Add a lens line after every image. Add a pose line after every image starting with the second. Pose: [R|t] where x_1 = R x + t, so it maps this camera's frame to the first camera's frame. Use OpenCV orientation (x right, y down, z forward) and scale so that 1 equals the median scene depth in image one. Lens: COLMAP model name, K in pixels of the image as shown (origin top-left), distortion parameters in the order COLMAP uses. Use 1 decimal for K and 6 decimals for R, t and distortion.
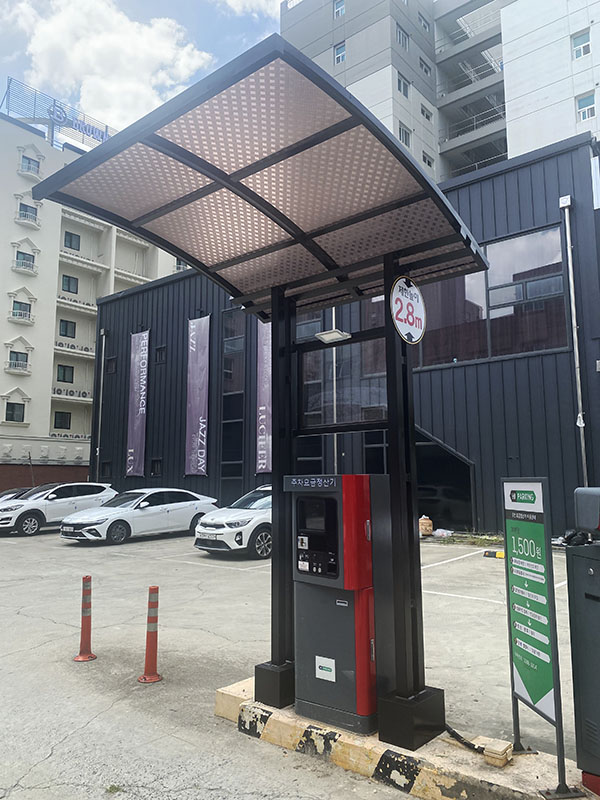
lens RADIAL K [[614.0, 0, 305.7], [0, 614.0, 394.2], [0, 0, 1]] dist [0.034836, -0.033711]
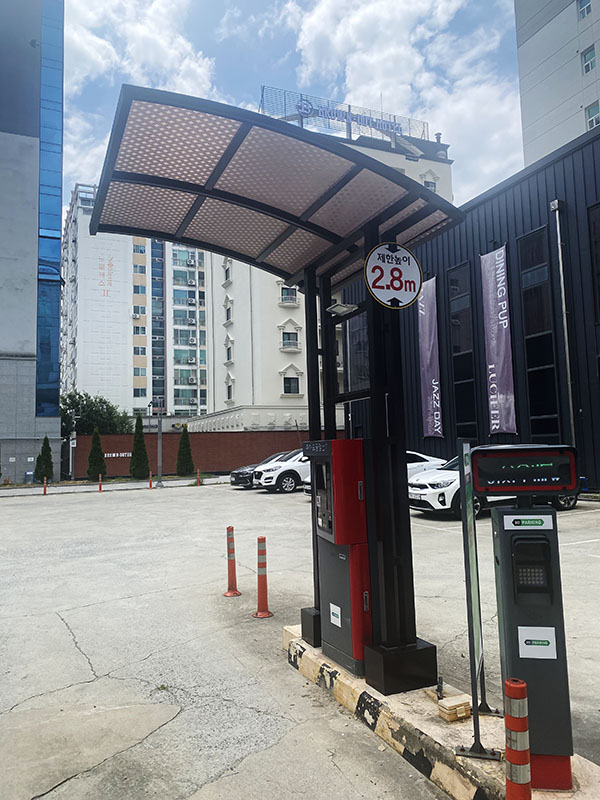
lens RADIAL K [[614.0, 0, 305.3], [0, 614.0, 394.7], [0, 0, 1]] dist [0.034836, -0.033711]
pose [[0.894957, -0.060614, -0.442016, 0.421716], [0.088340, 0.995188, 0.042393, 0.001446], [0.437320, -0.076988, 0.896005, 0.018222]]
